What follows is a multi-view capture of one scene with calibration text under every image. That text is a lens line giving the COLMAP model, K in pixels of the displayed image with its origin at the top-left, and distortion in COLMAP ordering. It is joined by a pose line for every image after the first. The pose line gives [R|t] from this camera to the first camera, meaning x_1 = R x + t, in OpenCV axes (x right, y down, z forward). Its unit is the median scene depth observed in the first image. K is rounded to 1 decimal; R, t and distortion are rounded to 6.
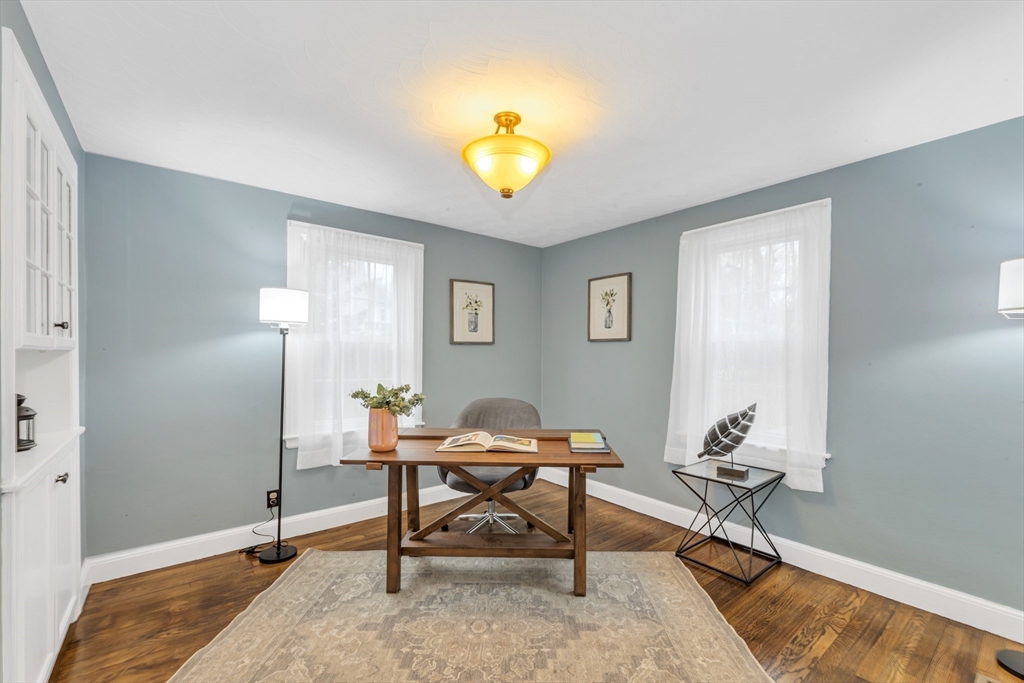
lens RADIAL K [[428.5, 0, 509.4], [0, 428.5, 361.4], [0, 0, 1]] dist [-0.000108, -0.000023]
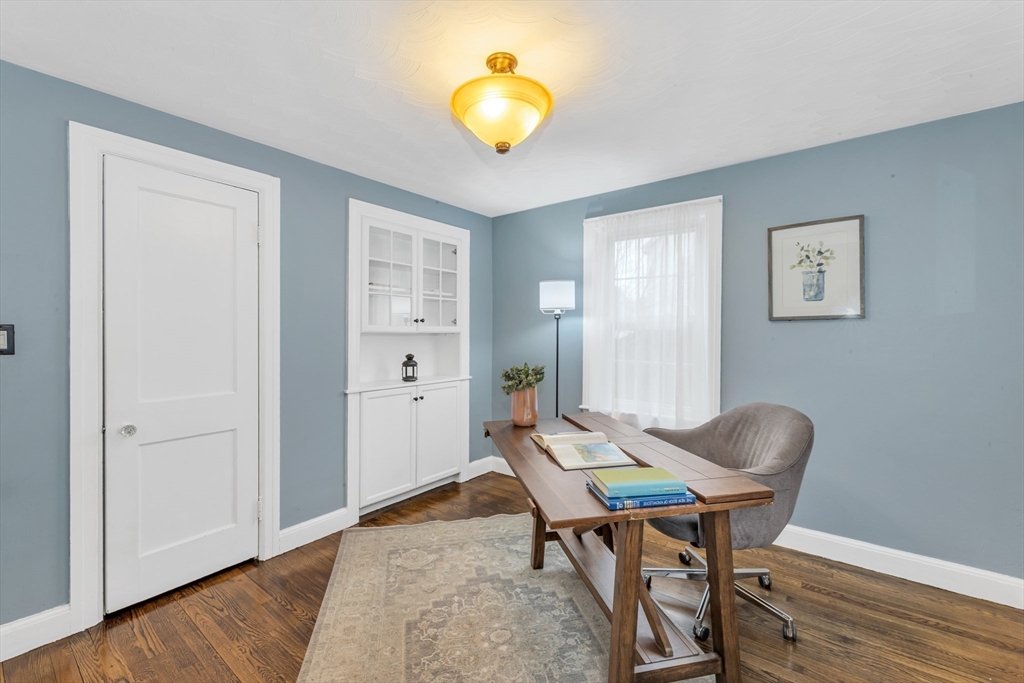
lens RADIAL K [[423.7, 0, 519.2], [0, 423.7, 334.3], [0, 0, 1]] dist [0.001655, -0.000020]
pose [[0.252277, 0.001160, -0.967654, 0.491793], [-0.014110, 0.999897, -0.002480, -0.012573], [0.967552, 0.014279, 0.252268, 0.485897]]
